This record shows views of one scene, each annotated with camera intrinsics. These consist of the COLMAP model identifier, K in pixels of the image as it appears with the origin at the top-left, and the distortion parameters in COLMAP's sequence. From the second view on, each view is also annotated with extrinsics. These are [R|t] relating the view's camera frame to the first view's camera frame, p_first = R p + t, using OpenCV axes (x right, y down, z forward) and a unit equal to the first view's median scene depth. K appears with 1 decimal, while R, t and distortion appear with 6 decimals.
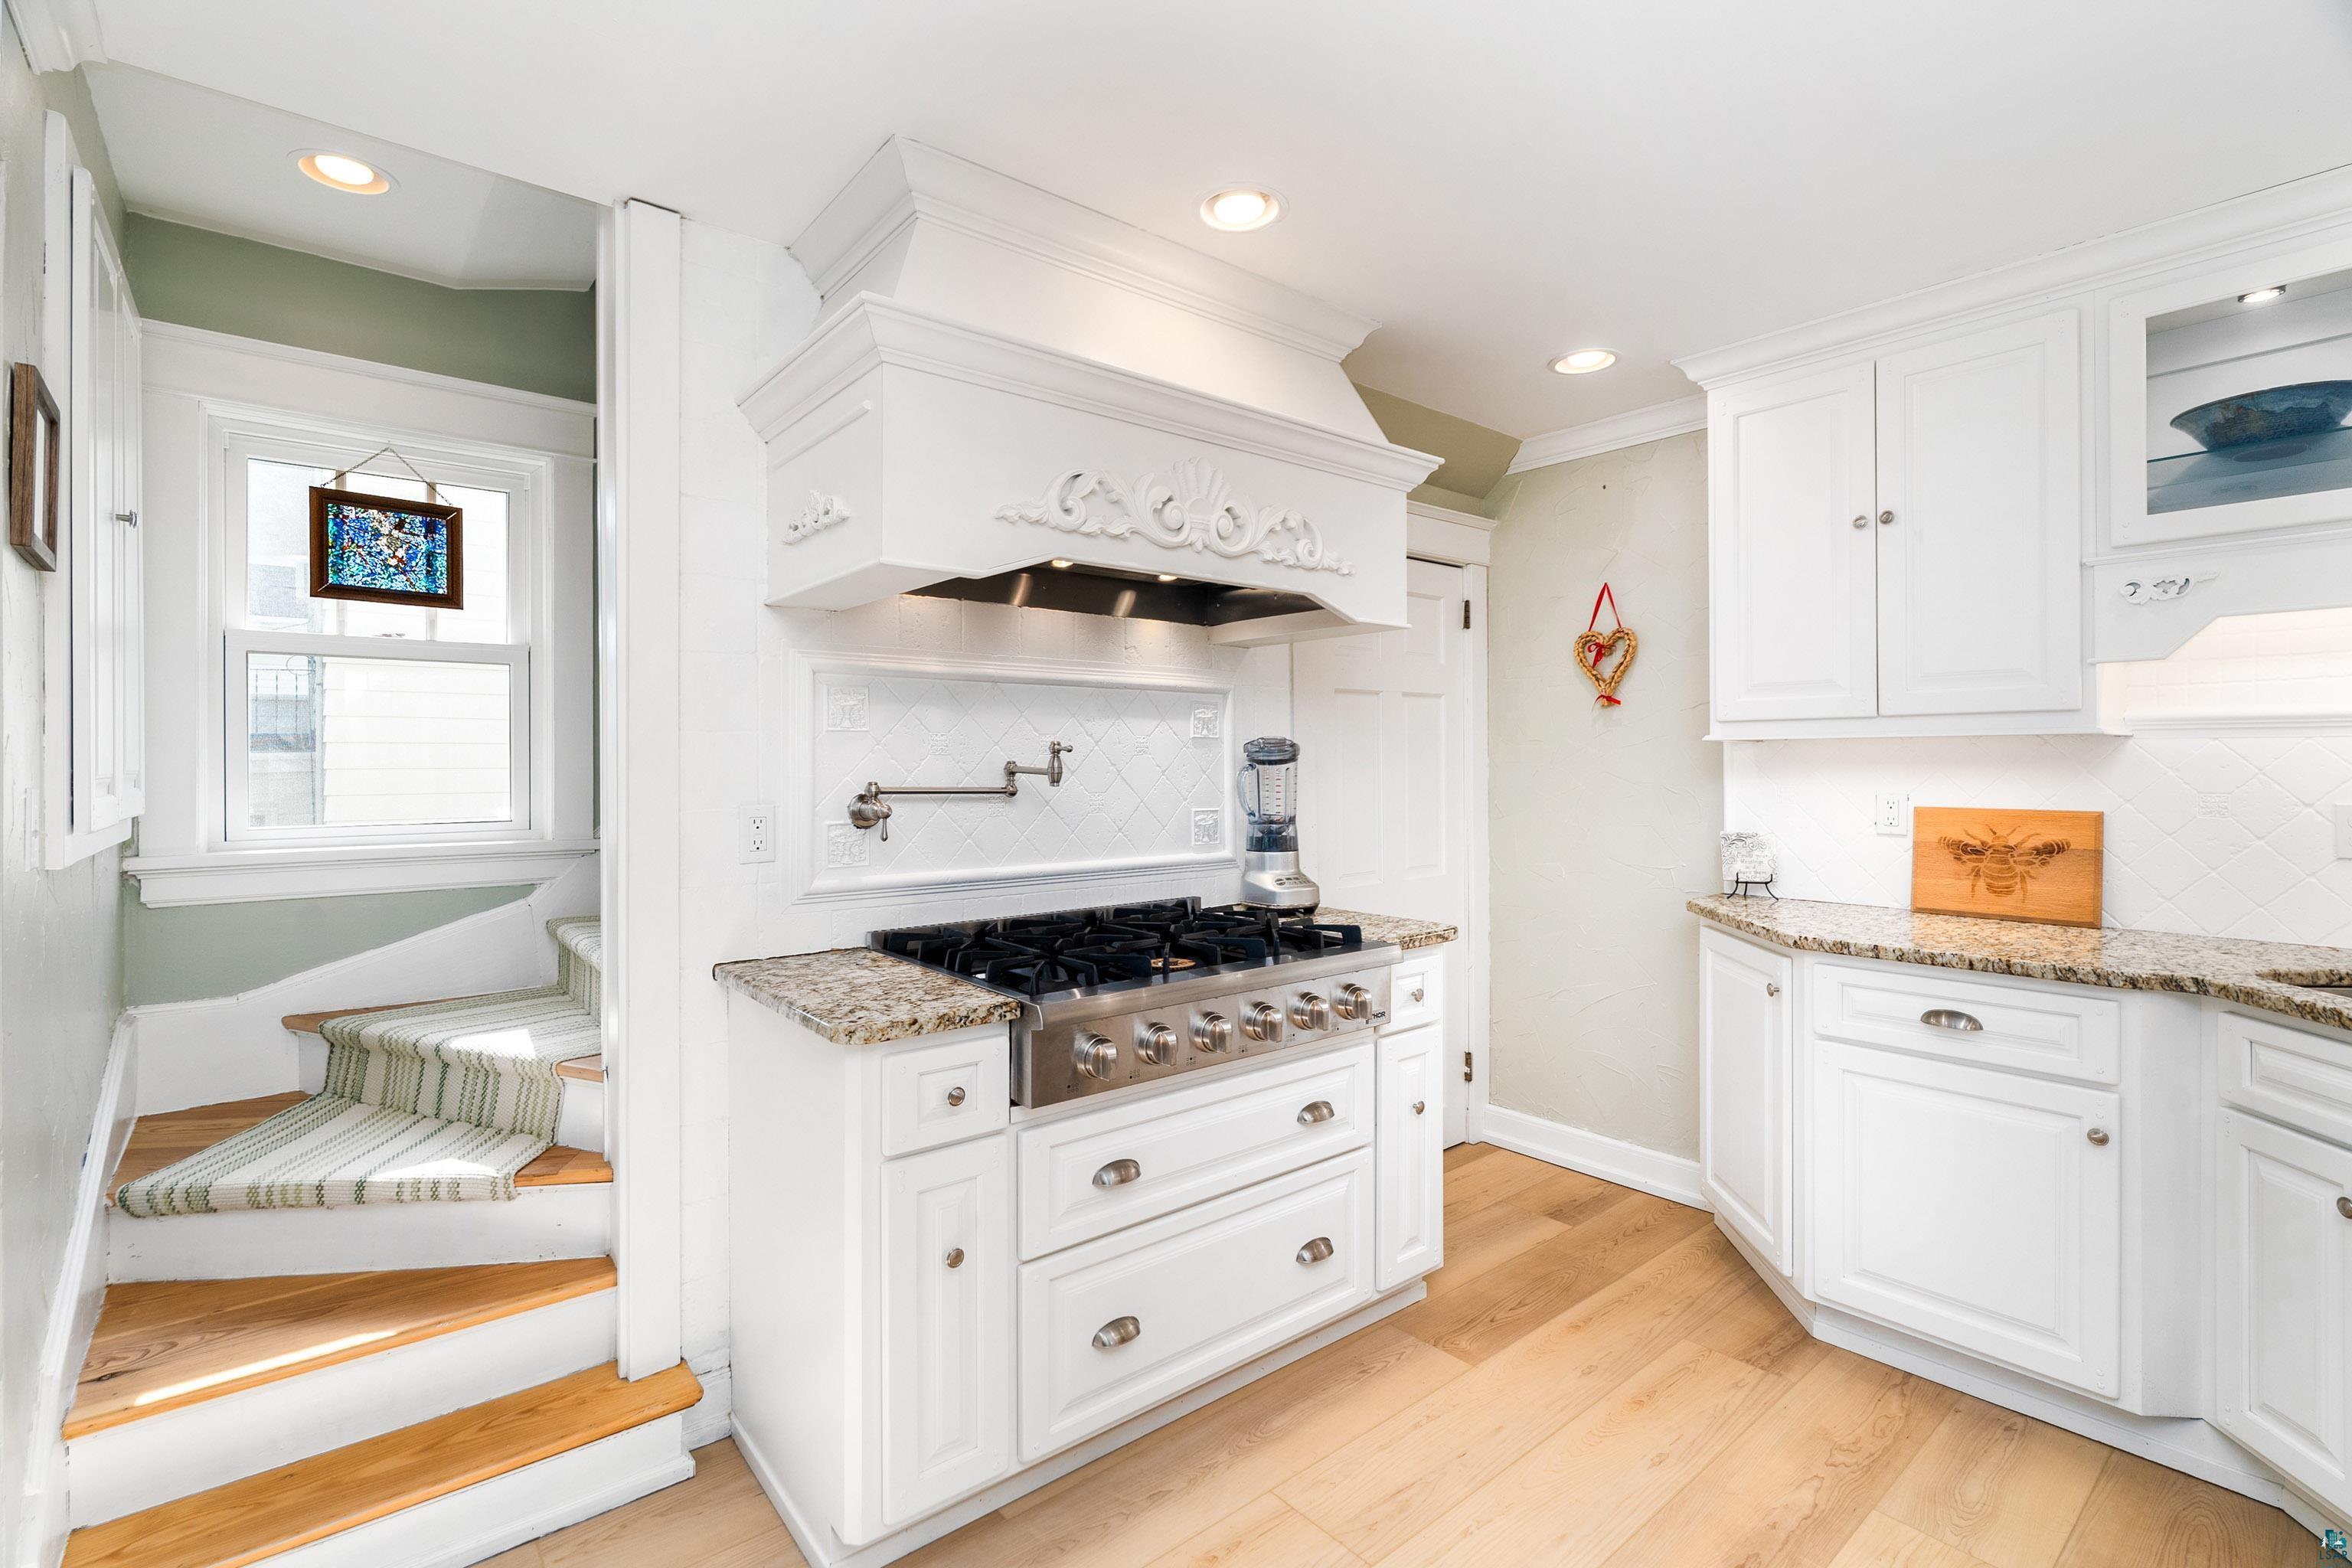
lens RADIAL K [[1077.8, 0, 1173.4], [0, 1077.8, 756.9], [0, 0, 1]] dist [-0.014410, 0.004955]
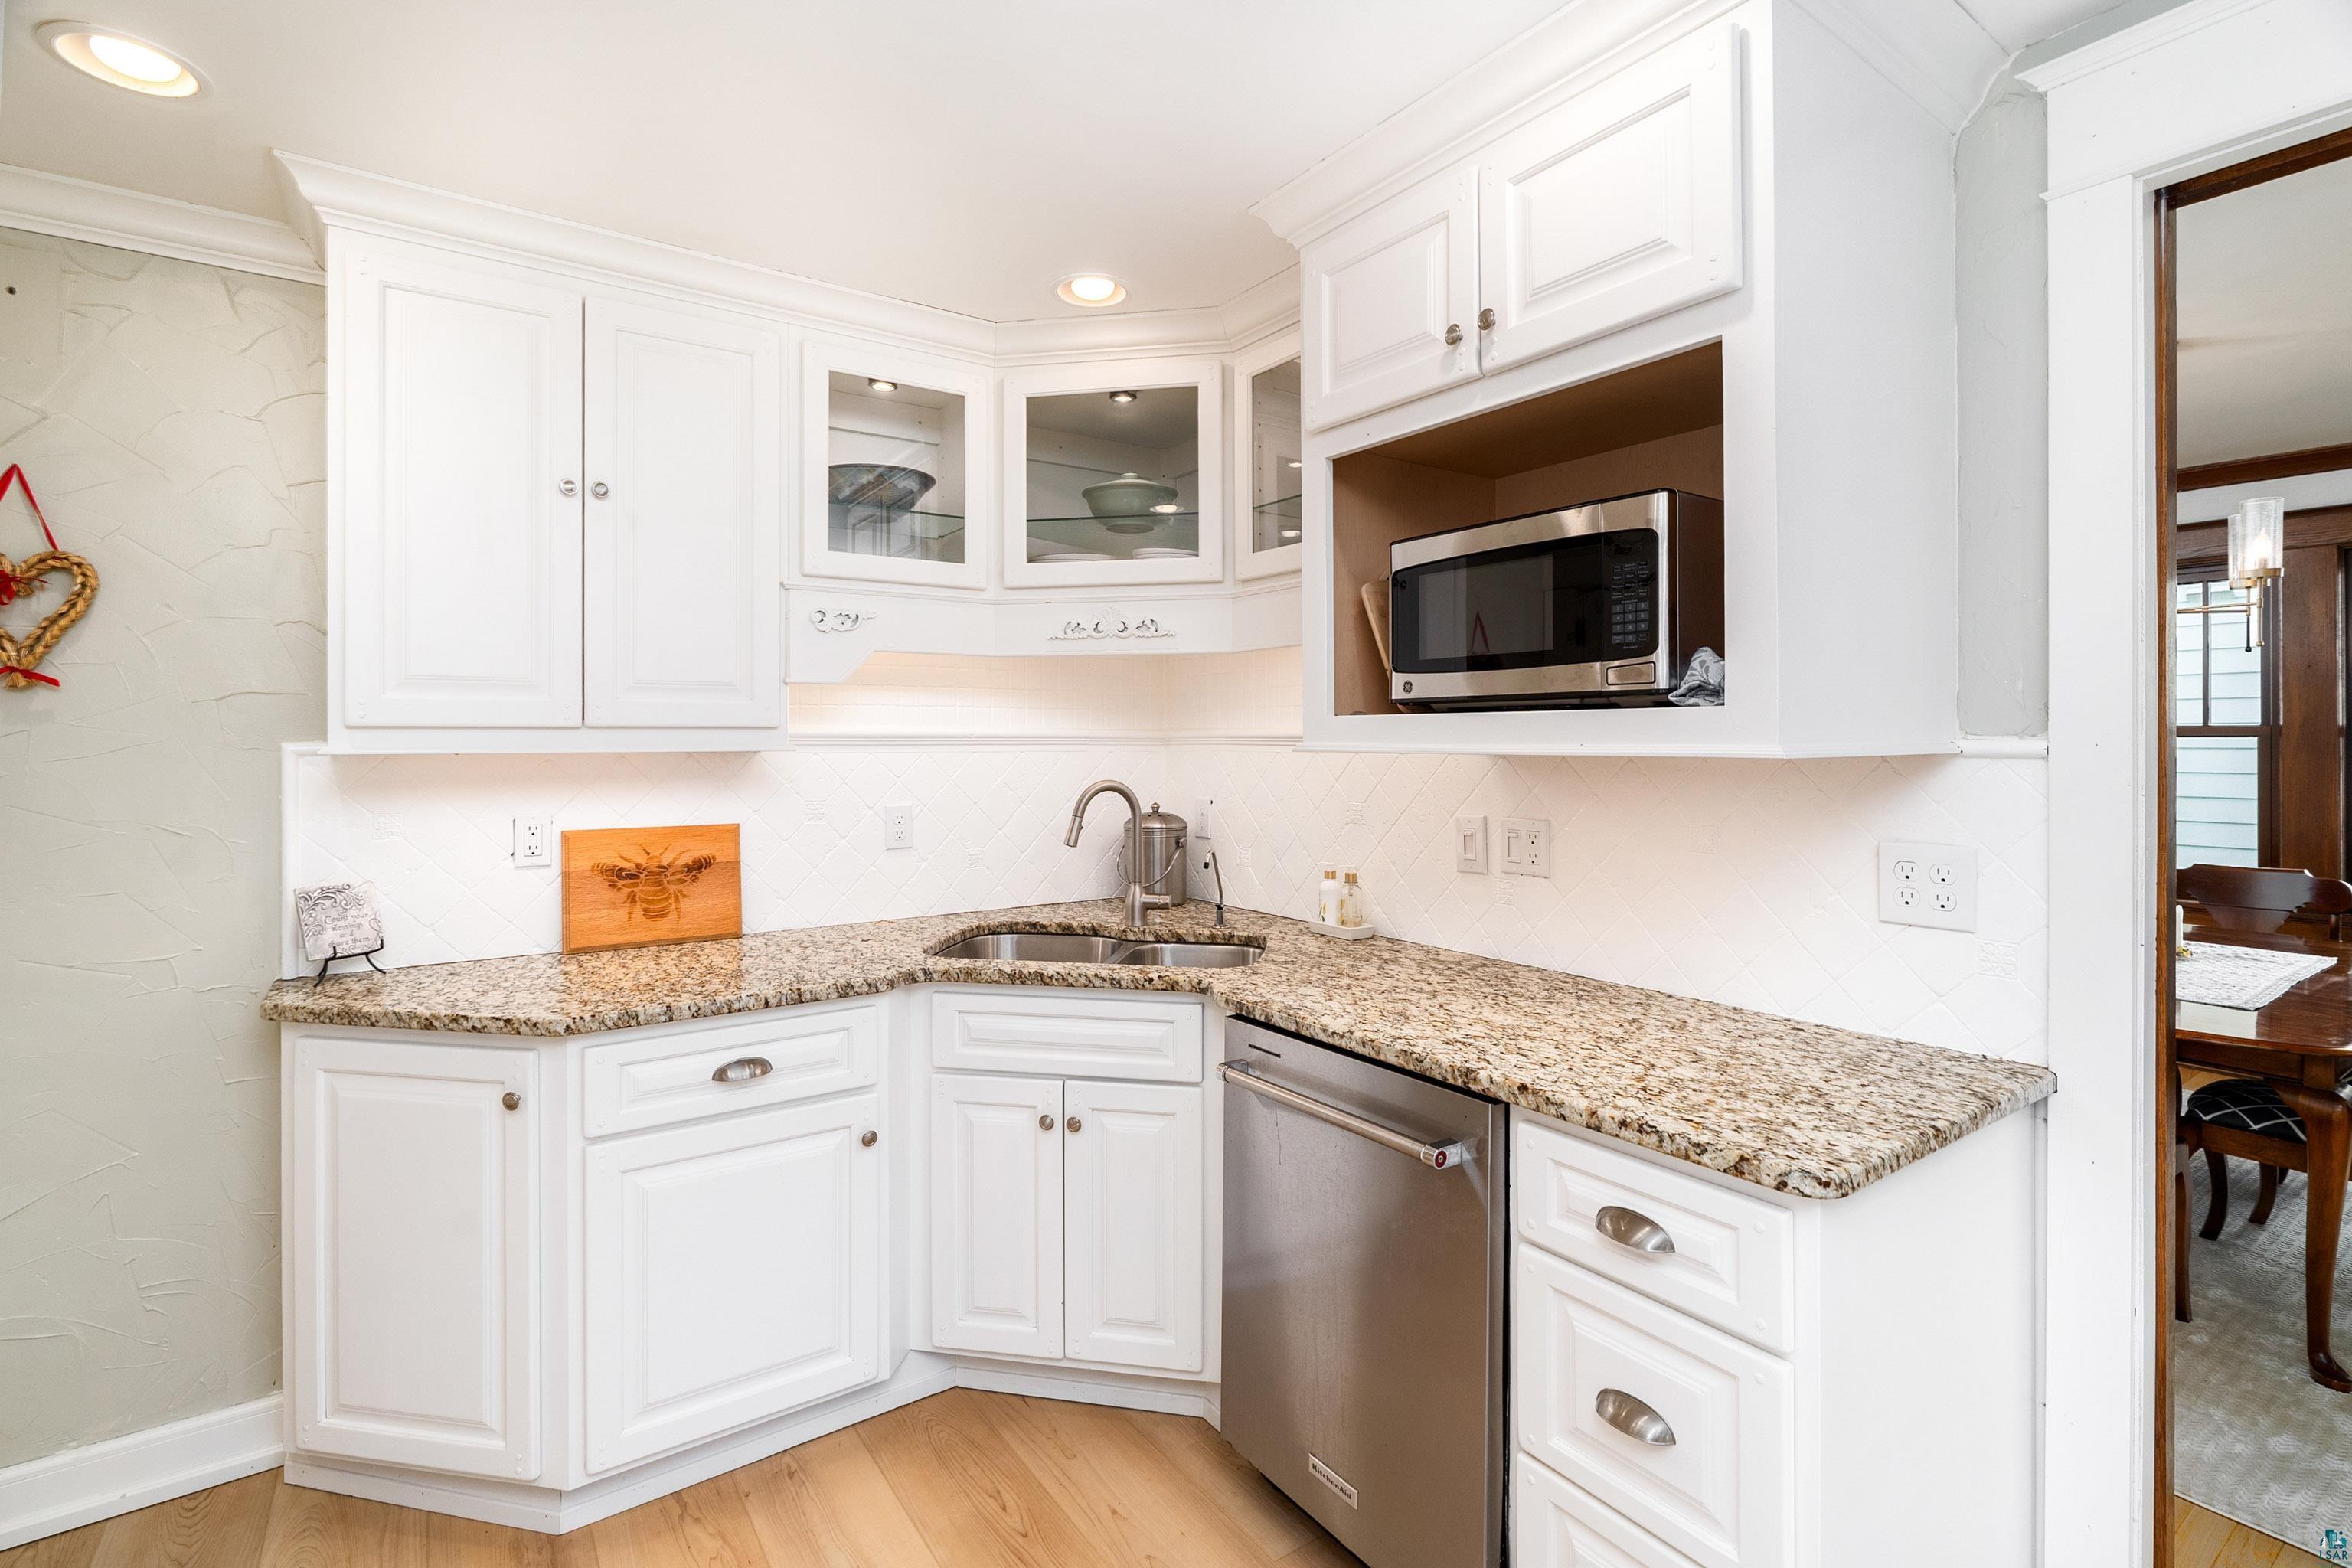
lens RADIAL K [[1077.8, 0, 1192.5], [0, 1077.8, 737.7], [0, 0, 1]] dist [-0.014410, 0.004955]
pose [[0.085981, 0.007244, 0.996270, -0.128542], [-0.002138, 0.999973, -0.007086, -0.025031], [-0.996295, -0.001521, 0.085994, 0.468687]]
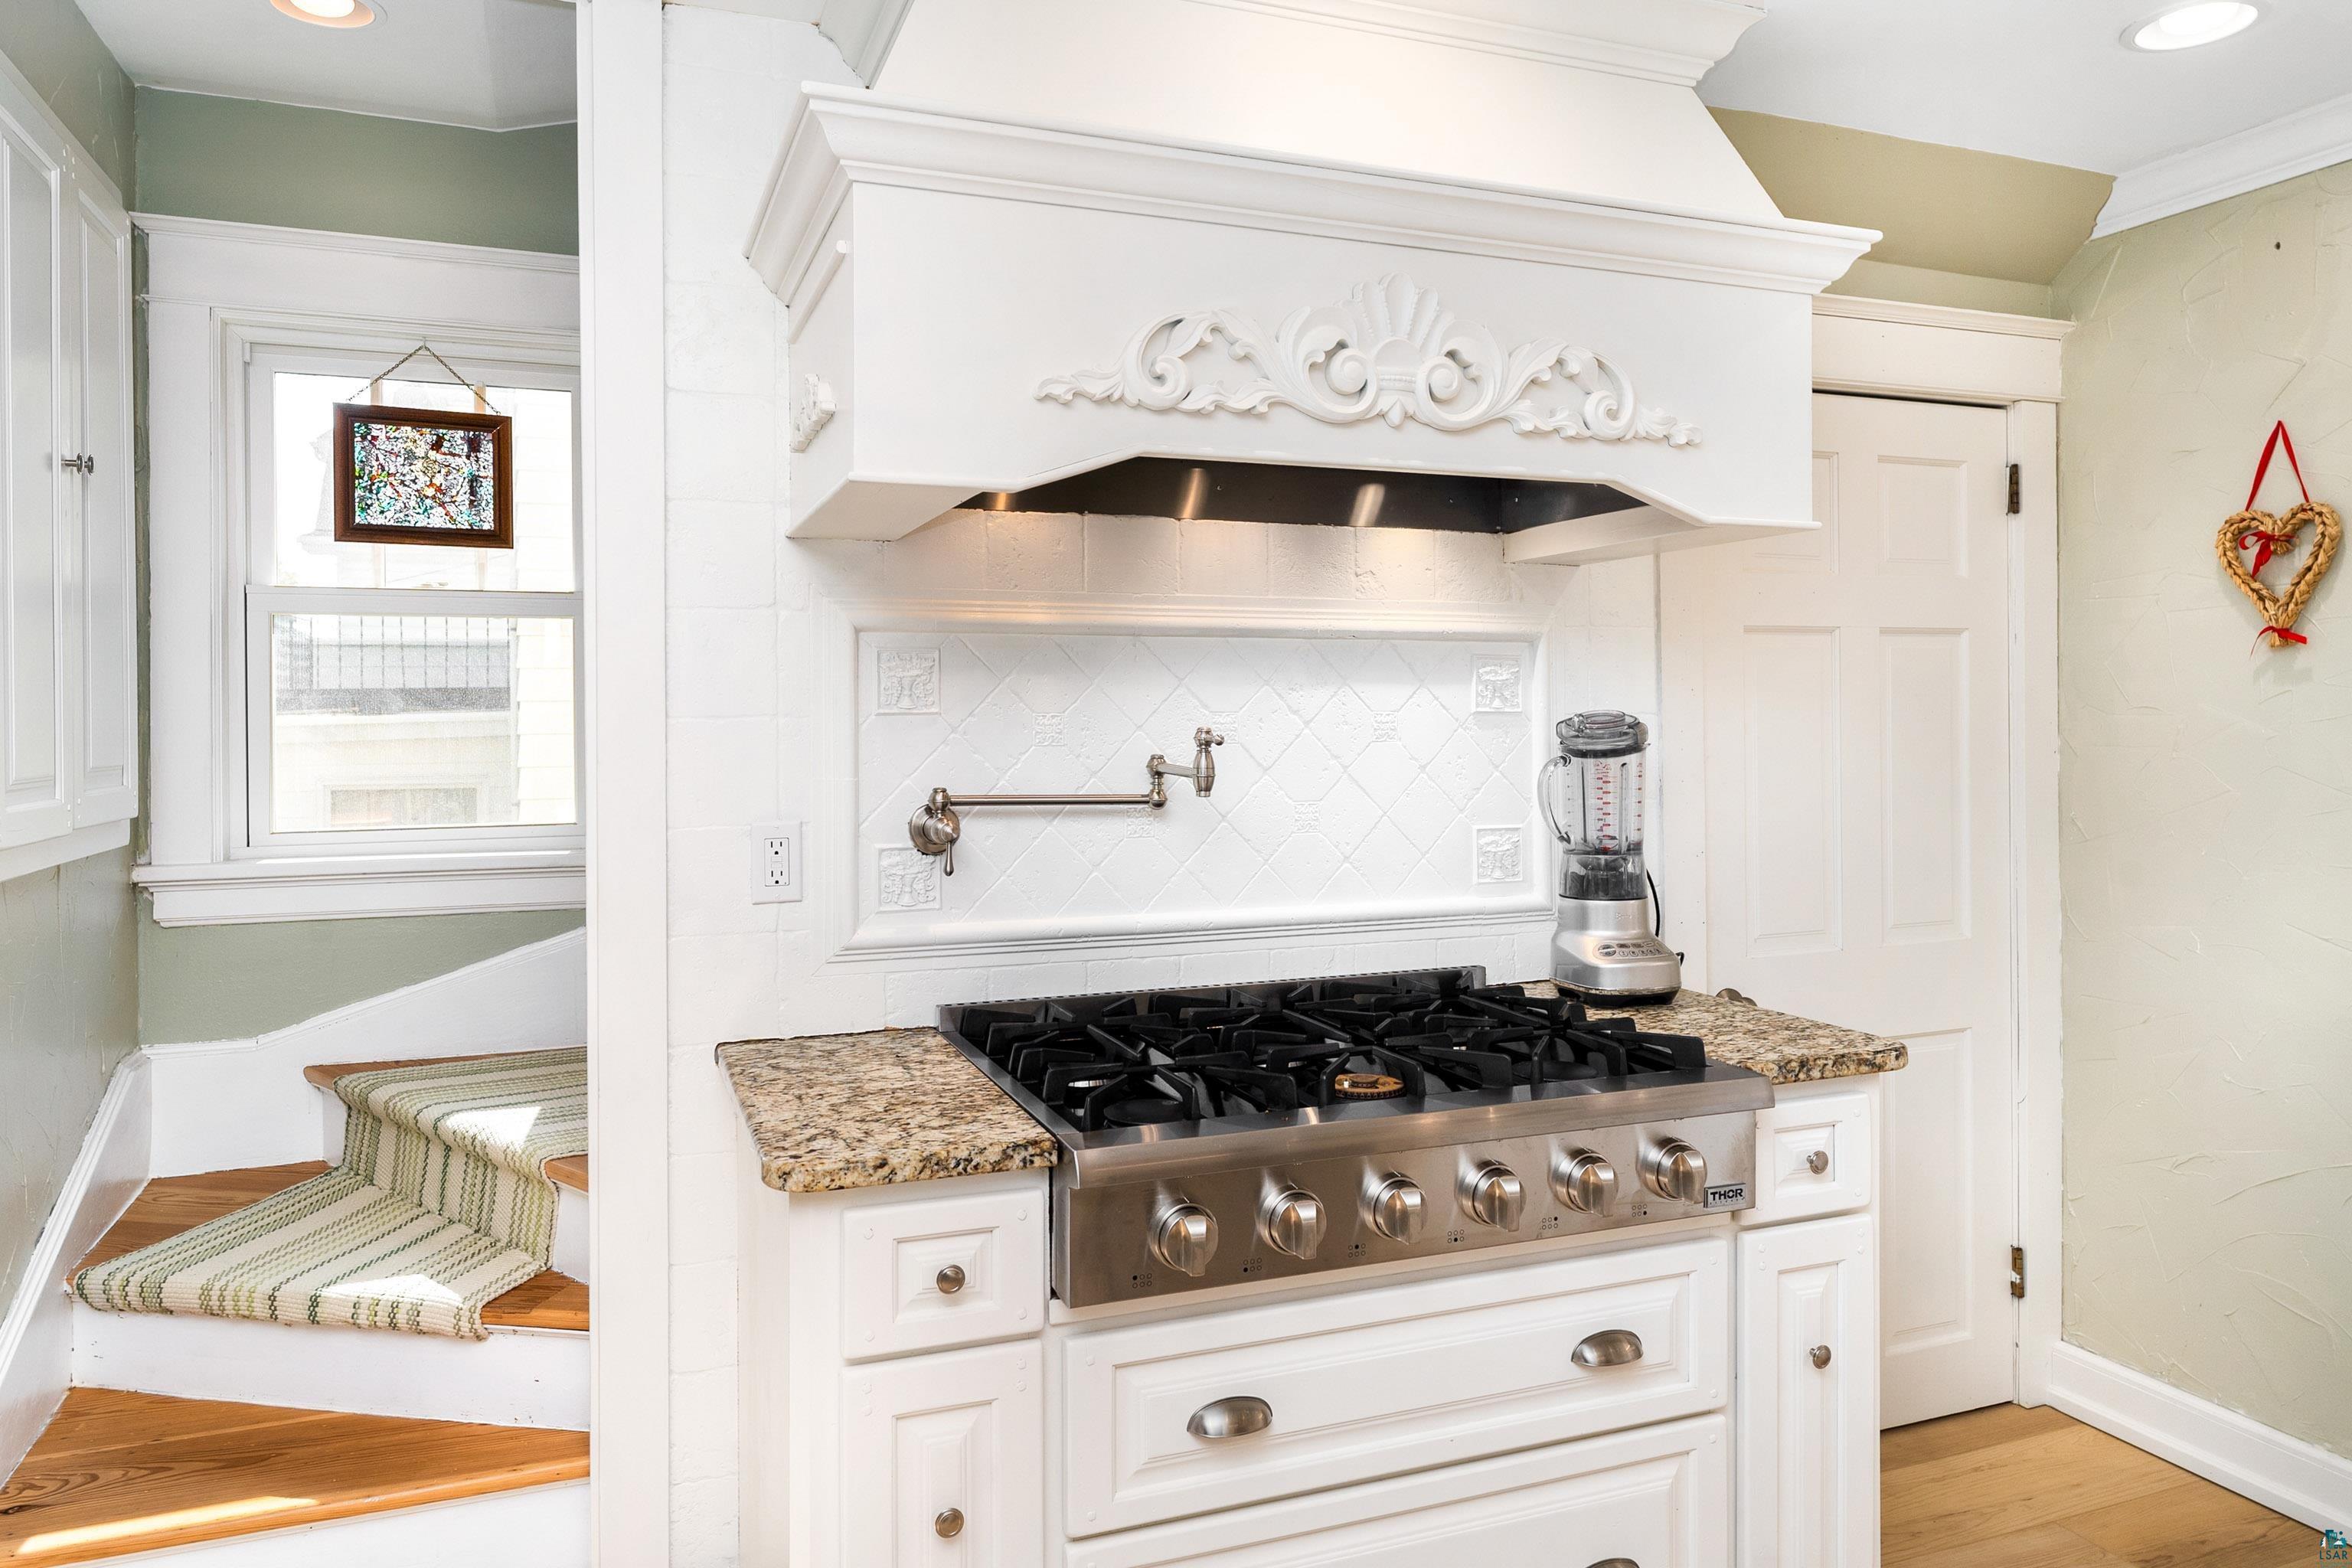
lens RADIAL K [[1570.1, 0, 1181.5], [0, 1570.1, 715.7], [0, 0, 1]] dist [0.002270, -0.000153]
pose [[0.950254, -0.001409, -0.311473, 0.163015], [0.003414, 0.999977, 0.005890, -0.025615], [0.311458, -0.006660, 0.950237, 0.087487]]
